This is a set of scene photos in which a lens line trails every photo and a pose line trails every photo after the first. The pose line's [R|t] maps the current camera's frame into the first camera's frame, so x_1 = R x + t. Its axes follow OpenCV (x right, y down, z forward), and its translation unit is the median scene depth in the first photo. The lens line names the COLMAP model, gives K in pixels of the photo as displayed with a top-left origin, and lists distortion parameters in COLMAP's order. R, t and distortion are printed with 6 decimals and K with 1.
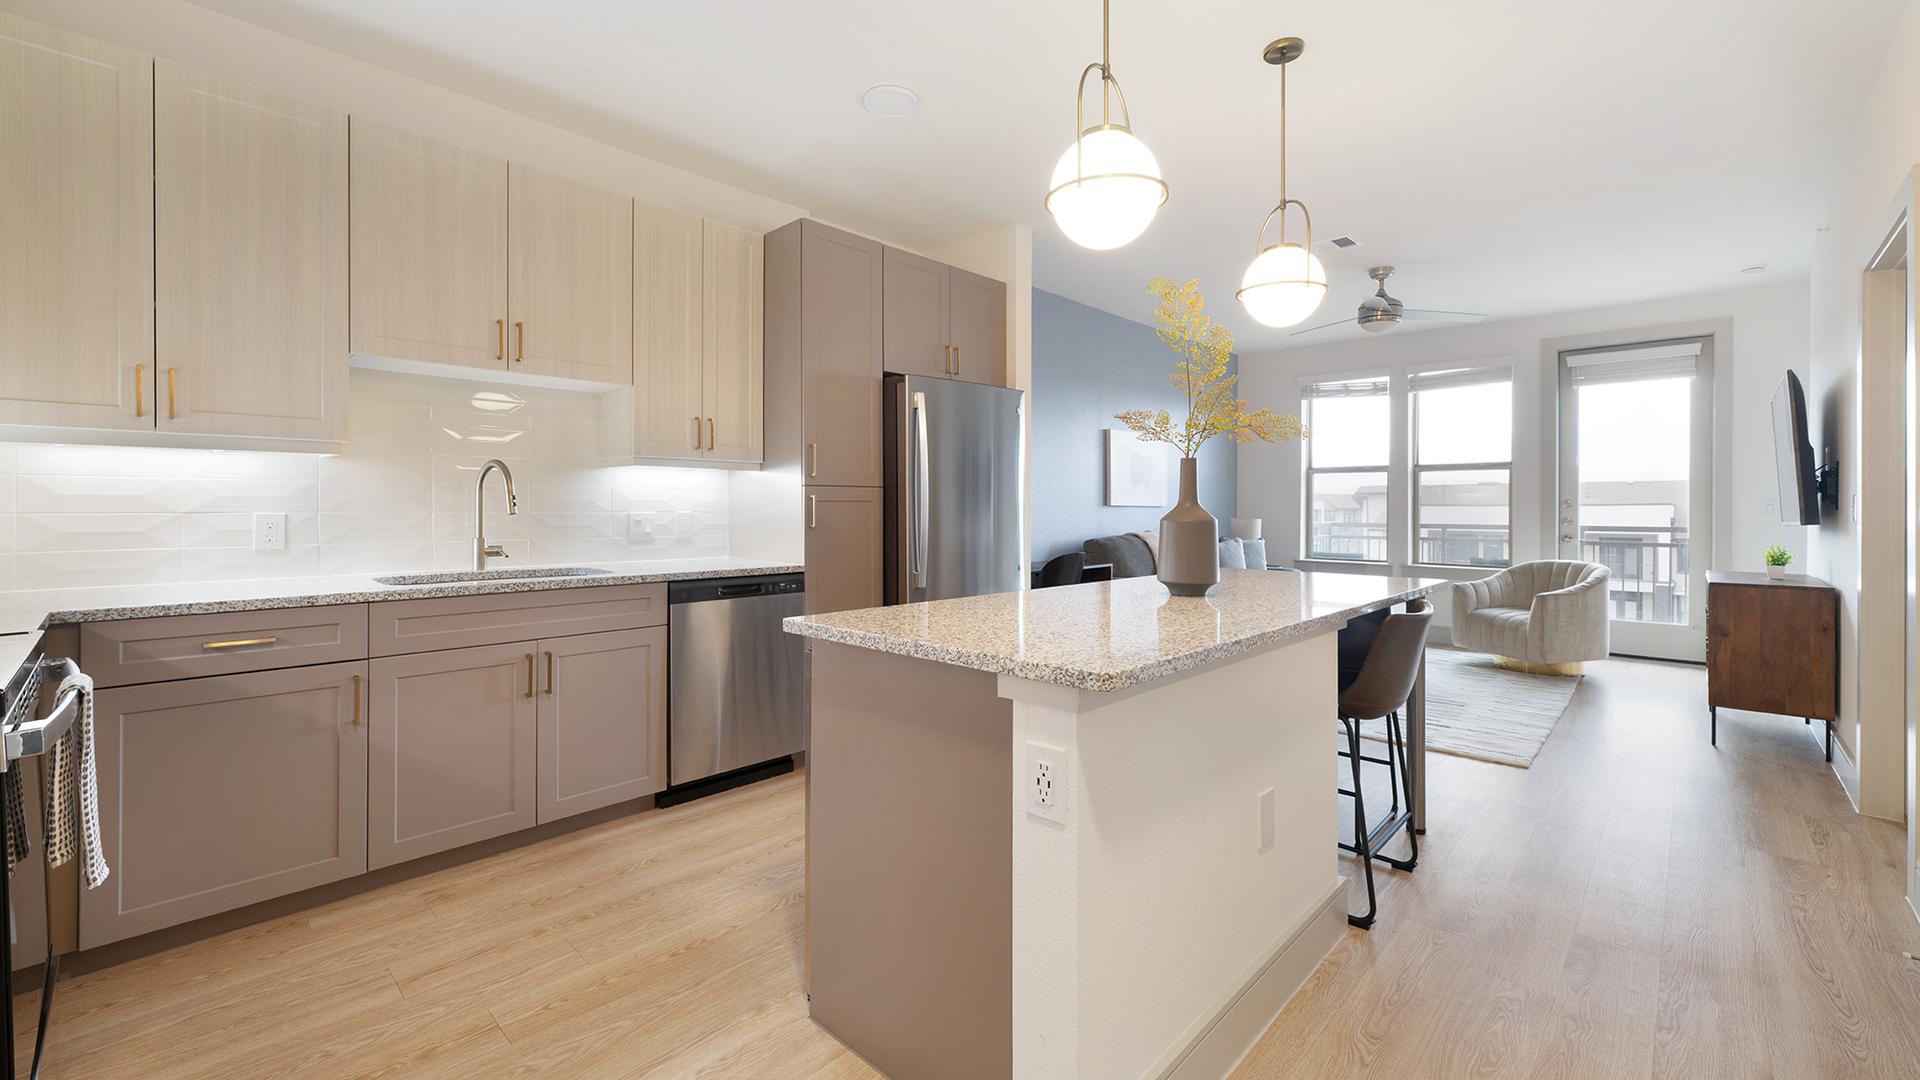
lens RADIAL K [[766.6, 0, 965.4], [0, 766.6, 502.9], [0, 0, 1]] dist [-0.003815, -0.000200]
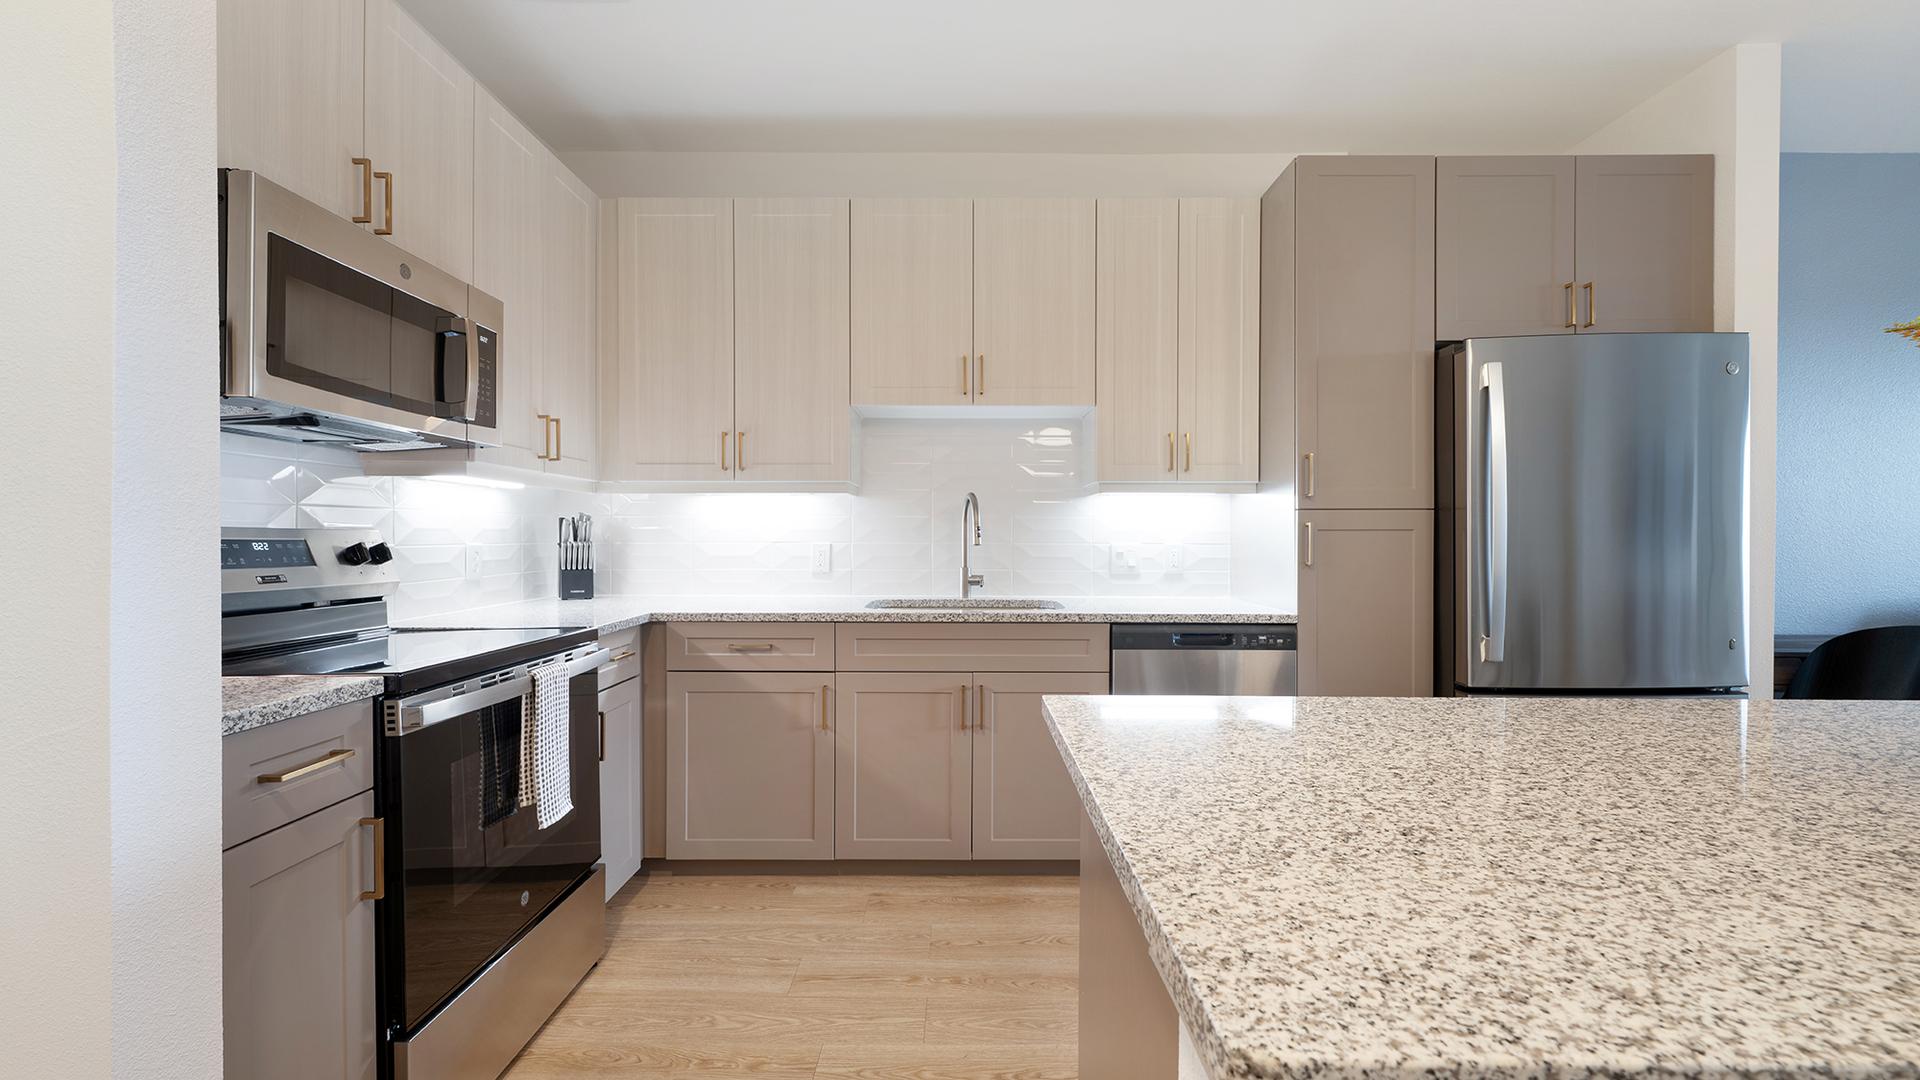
lens RADIAL K [[766.6, 0, 955.2], [0, 766.6, 539.7], [0, 0, 1]] dist [-0.003815, -0.000200]
pose [[0.680879, 0.001522, -0.732395, 0.116734], [0.004132, 0.999974, 0.005920, 0.001325], [0.732385, -0.007057, 0.680855, 0.242625]]
